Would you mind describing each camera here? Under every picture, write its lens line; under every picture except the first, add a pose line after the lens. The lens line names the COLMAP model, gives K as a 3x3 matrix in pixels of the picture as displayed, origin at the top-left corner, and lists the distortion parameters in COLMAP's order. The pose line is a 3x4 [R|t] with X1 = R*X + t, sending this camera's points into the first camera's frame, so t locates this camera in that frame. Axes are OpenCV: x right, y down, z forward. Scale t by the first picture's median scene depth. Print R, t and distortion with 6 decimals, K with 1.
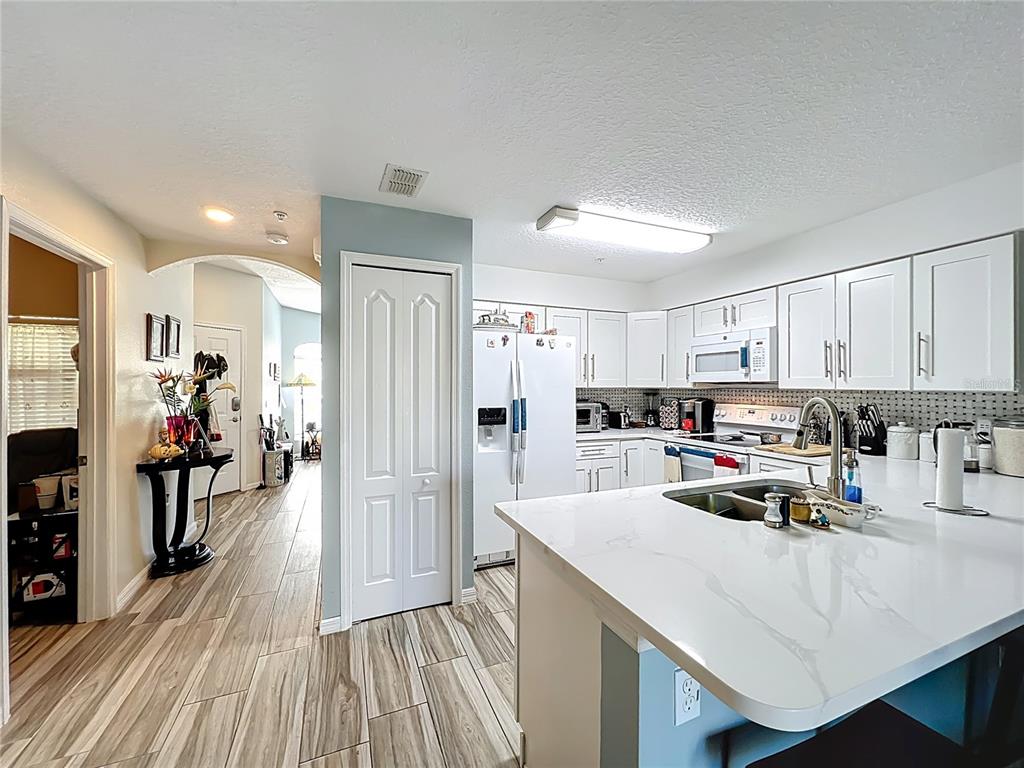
lens RADIAL K [[413.1, 0, 506.6], [0, 413.1, 384.5], [0, 0, 1]] dist [-0.003685, 0.000750]
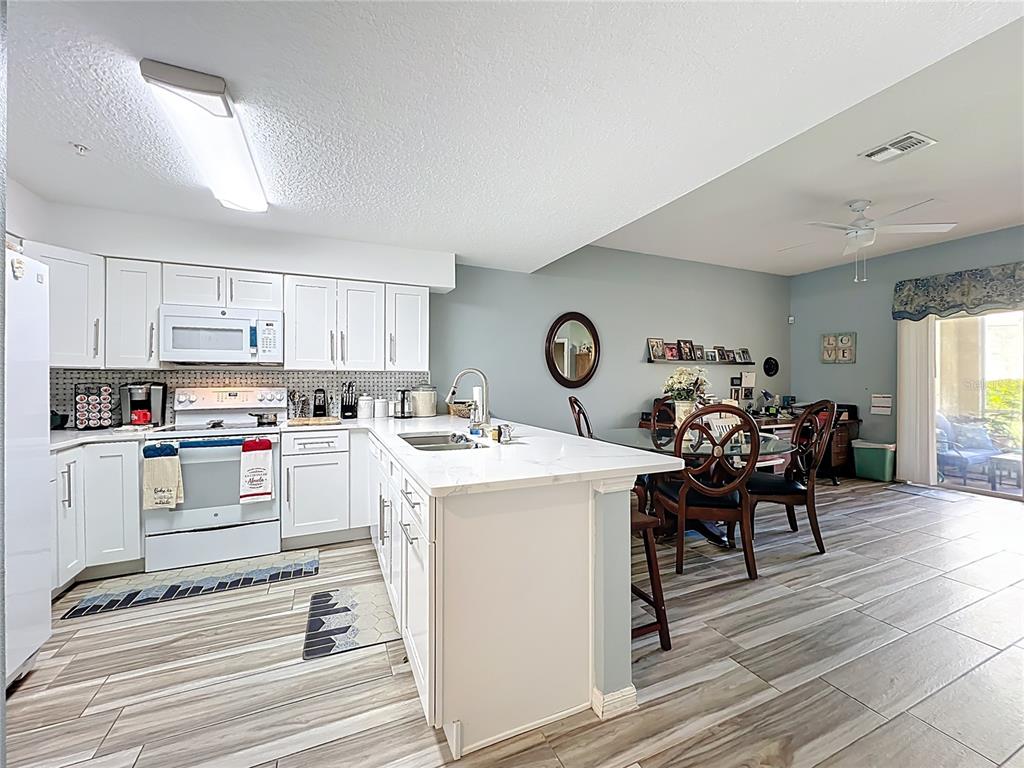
lens RADIAL K [[413.1, 0, 510.8], [0, 413.1, 379.8], [0, 0, 1]] dist [-0.003685, 0.000750]
pose [[-0.032208, 0.000793, 0.999481, -0.422863], [-0.000273, 1.000000, -0.000803, 0.036589], [-0.999481, -0.000298, -0.032208, 0.433769]]
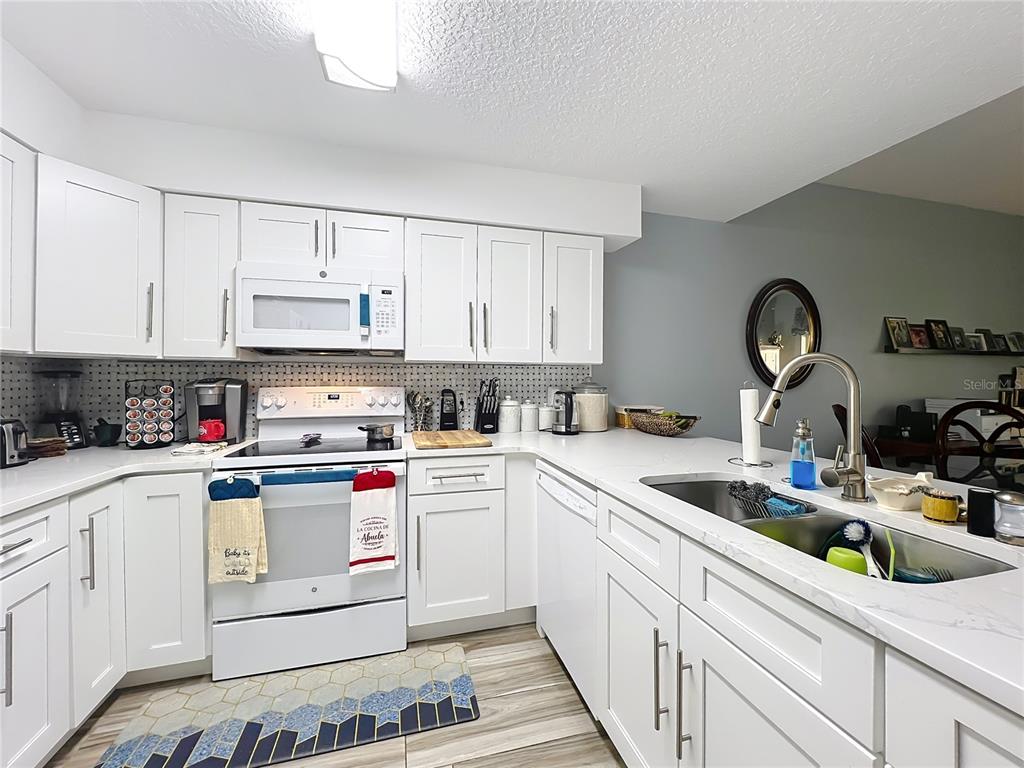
lens RADIAL K [[413.1, 0, 509.1], [0, 413.1, 379.3], [0, 0, 1]] dist [-0.003685, 0.000750]
pose [[0.122187, -0.001780, 0.992506, -0.030941], [-0.003029, 0.999993, 0.002166, 0.039663], [-0.992503, -0.003271, 0.122180, 0.714569]]
